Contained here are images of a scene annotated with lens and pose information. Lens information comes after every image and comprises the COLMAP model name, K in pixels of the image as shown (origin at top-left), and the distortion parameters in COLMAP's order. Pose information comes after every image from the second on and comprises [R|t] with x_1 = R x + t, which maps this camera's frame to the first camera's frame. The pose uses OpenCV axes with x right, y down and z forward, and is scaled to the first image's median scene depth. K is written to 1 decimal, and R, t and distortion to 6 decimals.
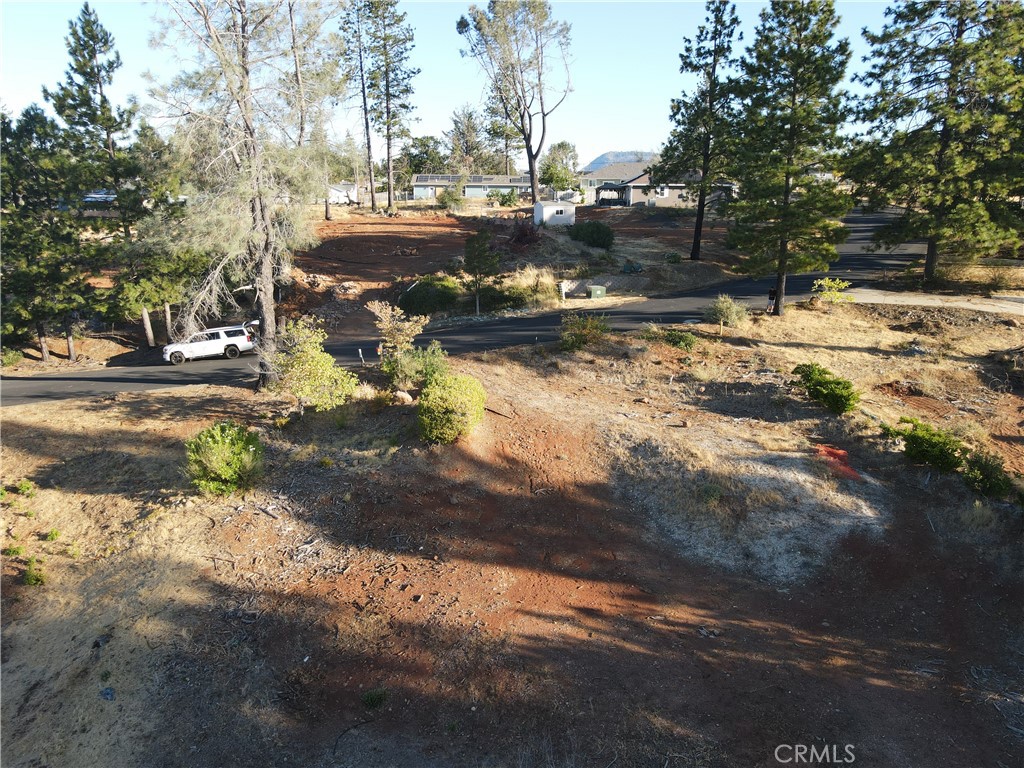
lens RADIAL K [[745.8, 0, 510.8], [0, 745.8, 383.3], [0, 0, 1]] dist [0.001143, 0.030304]
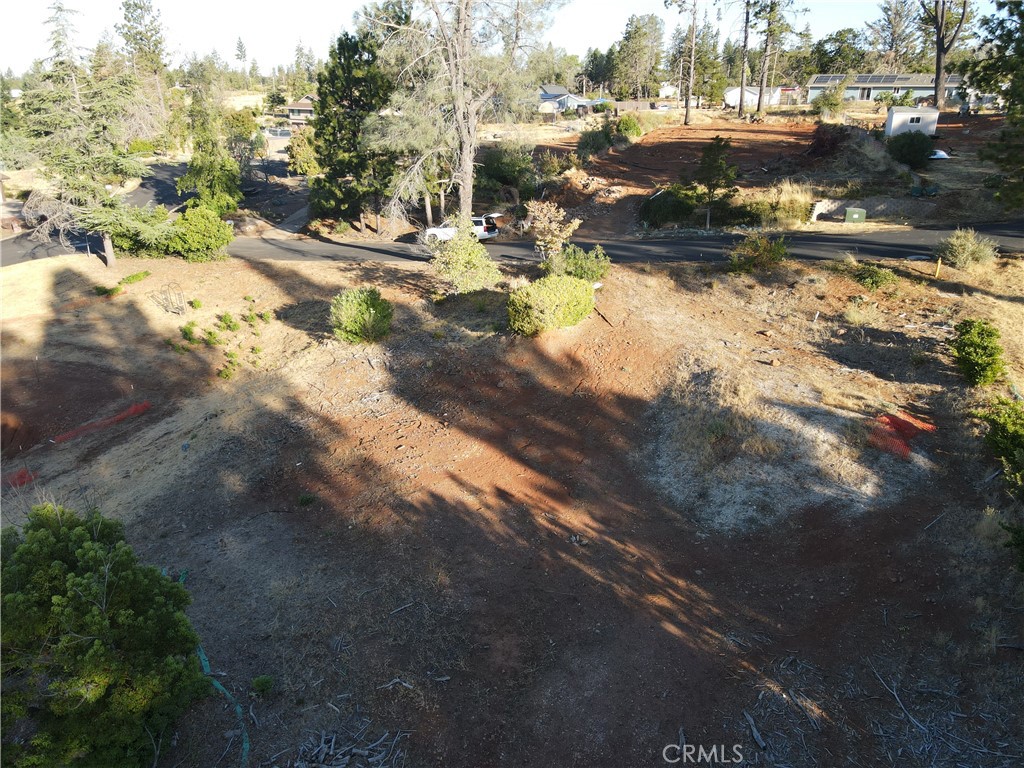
lens RADIAL K [[745.8, 0, 510.7], [0, 745.8, 383.9], [0, 0, 1]] dist [0.001143, 0.030304]
pose [[0.836525, 0.201121, -0.509682, 0.334737], [-0.139536, 0.977725, 0.156794, -0.013555], [0.529863, -0.060043, 0.845955, 0.044483]]
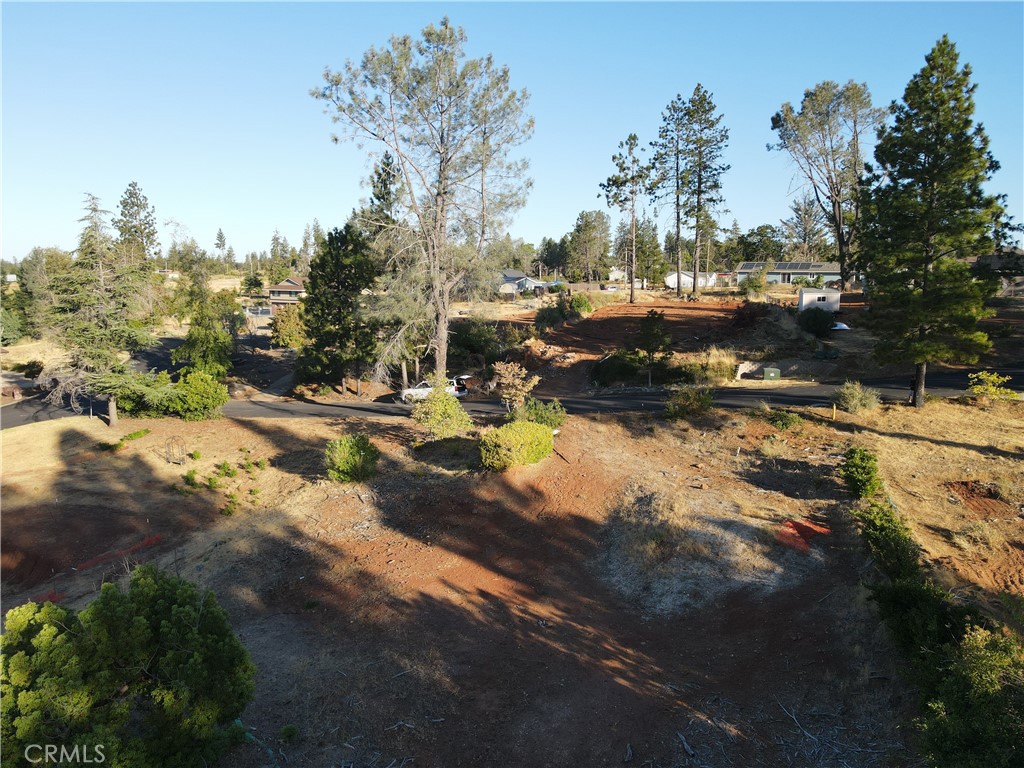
lens RADIAL K [[745.8, 0, 512.4], [0, 745.8, 387.4], [0, 0, 1]] dist [0.001143, 0.030304]
pose [[0.865041, 0.075827, -0.495938, 0.402780], [-0.127971, 0.989163, -0.071974, 0.019501], [0.485106, 0.125726, 0.865370, -0.077200]]
